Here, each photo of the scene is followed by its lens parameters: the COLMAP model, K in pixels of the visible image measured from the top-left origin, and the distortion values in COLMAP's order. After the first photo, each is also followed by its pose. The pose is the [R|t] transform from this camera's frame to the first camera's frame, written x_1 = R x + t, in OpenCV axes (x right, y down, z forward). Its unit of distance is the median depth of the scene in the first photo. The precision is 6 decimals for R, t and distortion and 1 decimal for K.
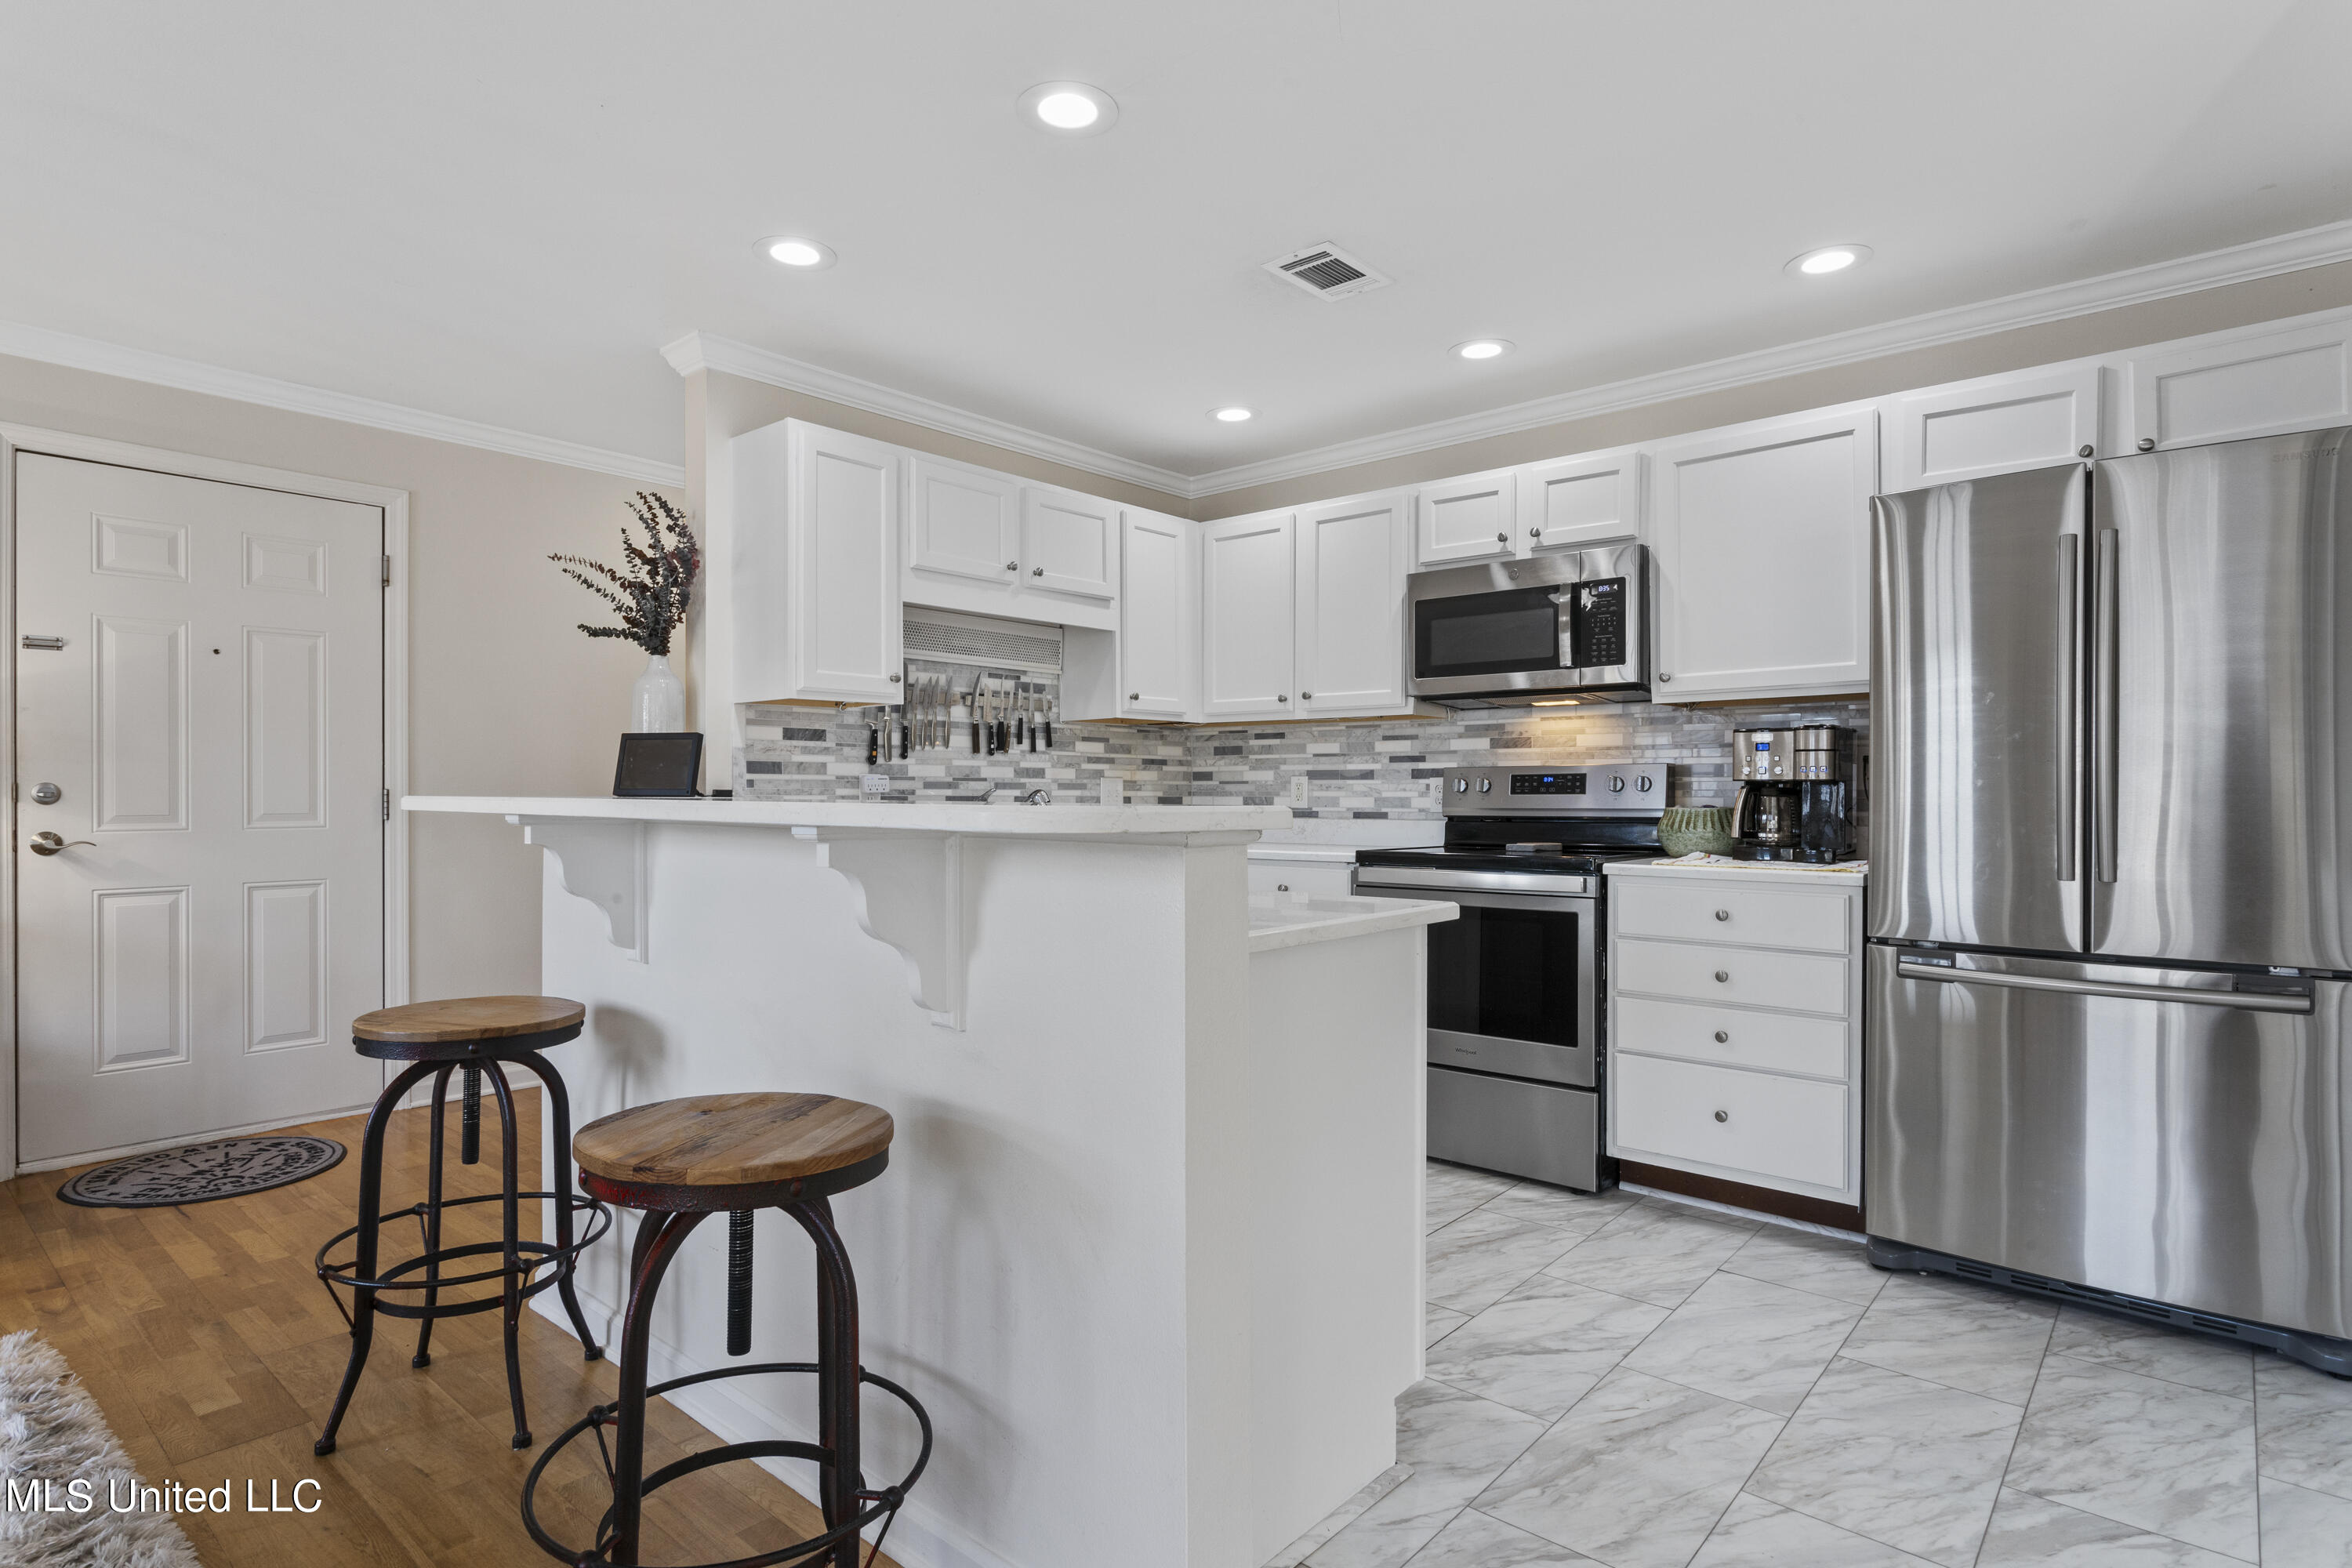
lens RADIAL K [[1210.2, 0, 1170.3], [0, 1210.2, 795.5], [0, 0, 1]] dist [-0.023730, 0.019510]
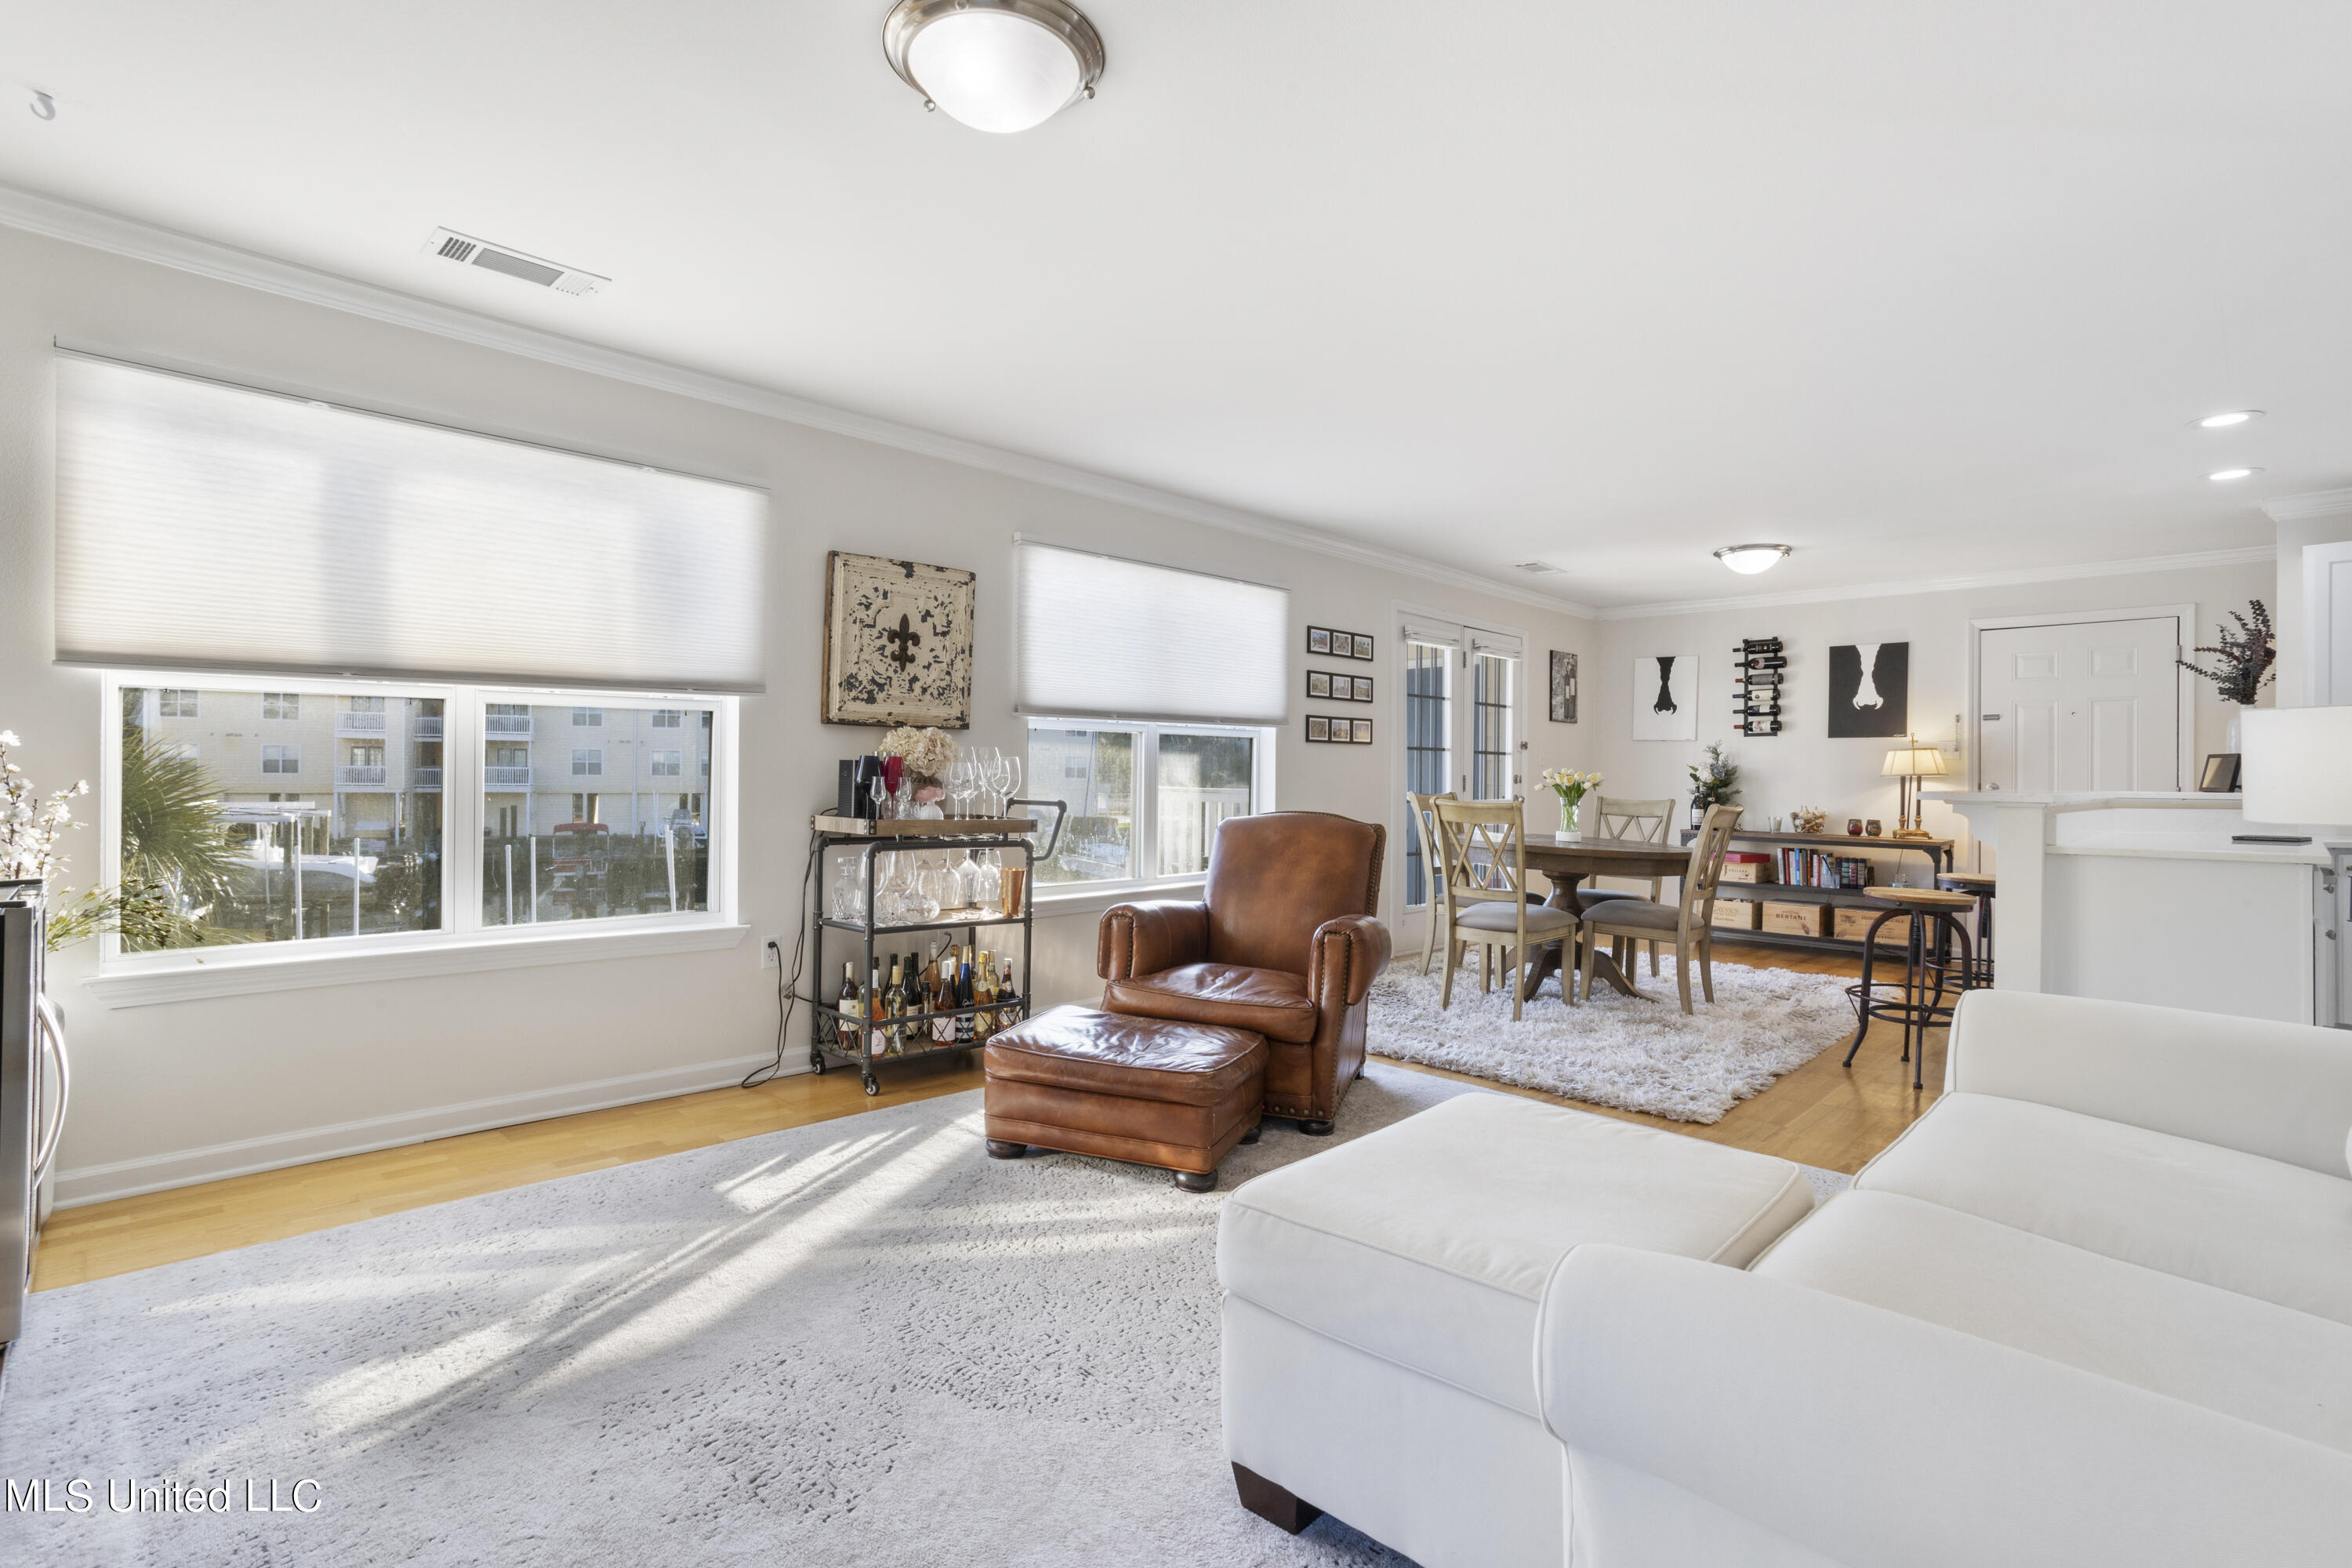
lens RADIAL K [[1131.9, 0, 1198.2], [0, 1131.9, 782.3], [0, 0, 1]] dist [-0.013205, 0.011755]
pose [[-0.046285, 0.002135, -0.998926, 1.020478], [-0.010401, 0.999942, 0.002620, -0.001110], [0.998874, 0.010512, -0.046260, -0.286408]]
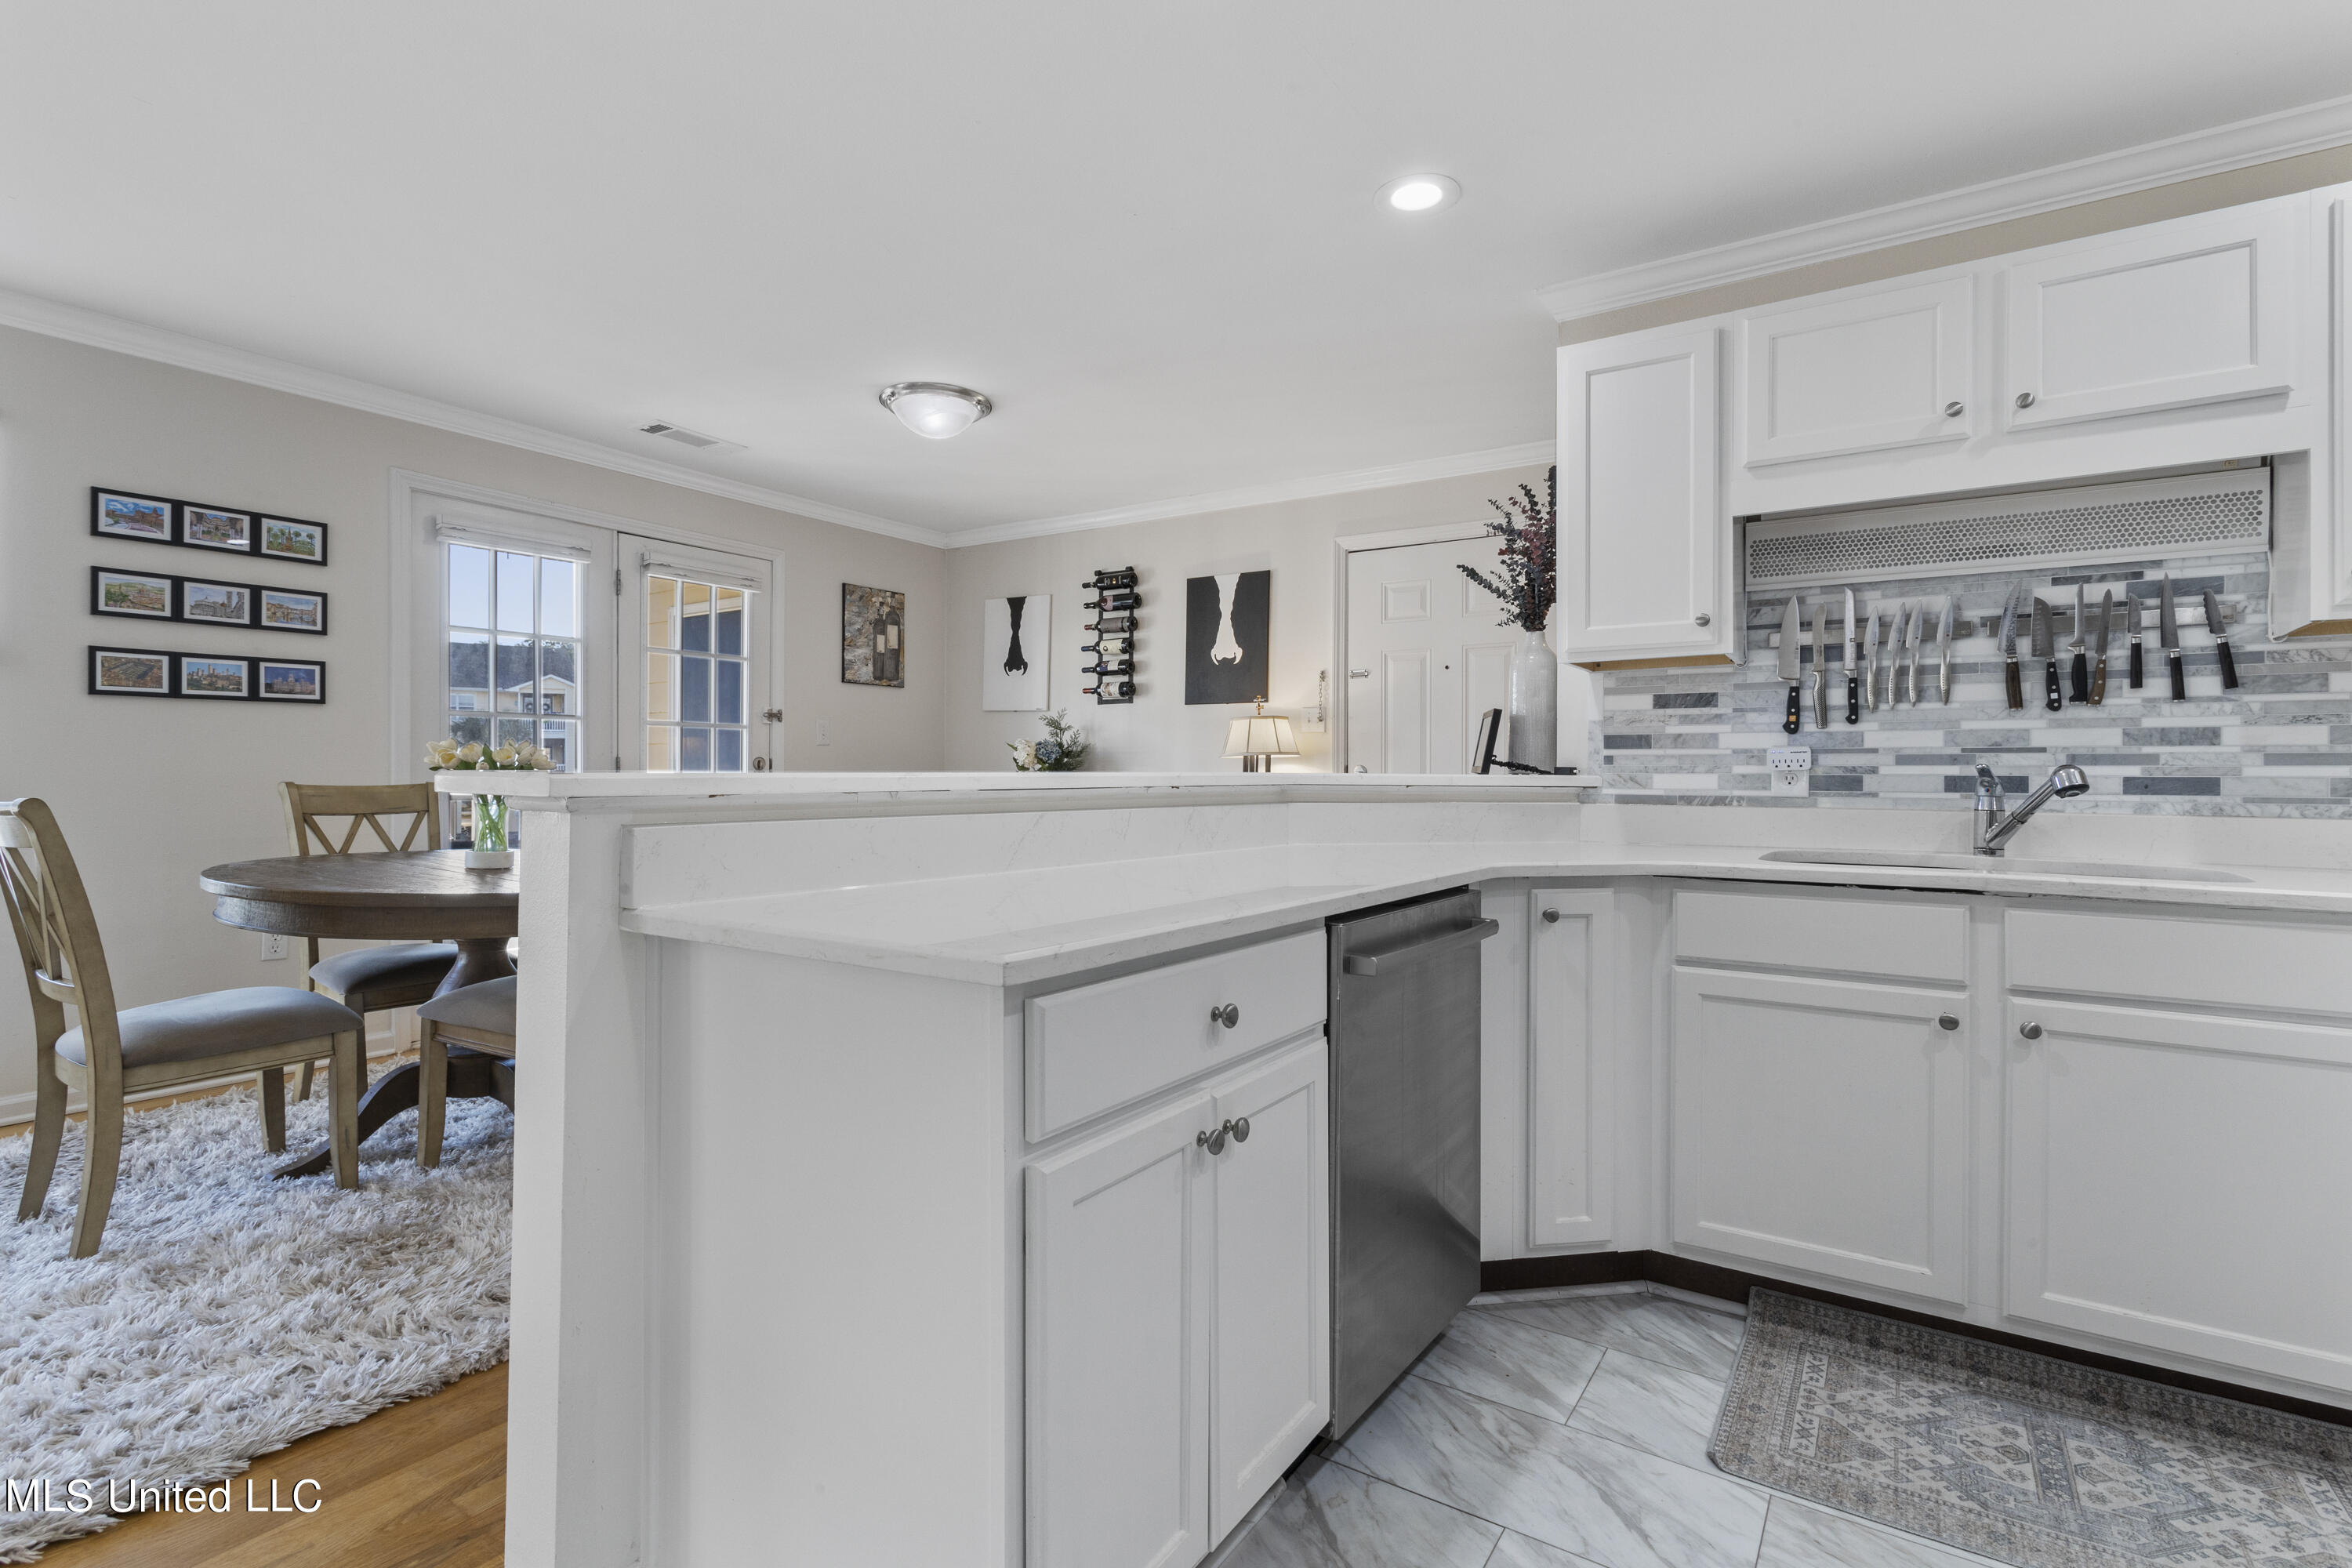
lens RADIAL K [[1131.9, 0, 1169.4], [0, 1131.9, 778.8], [0, 0, 1]] dist [-0.013205, 0.011755]
pose [[0.118821, 0.003282, -0.992910, 0.408623], [-0.006478, 0.999976, 0.002530, 0.003568], [0.992895, 0.006132, 0.118840, 0.528414]]
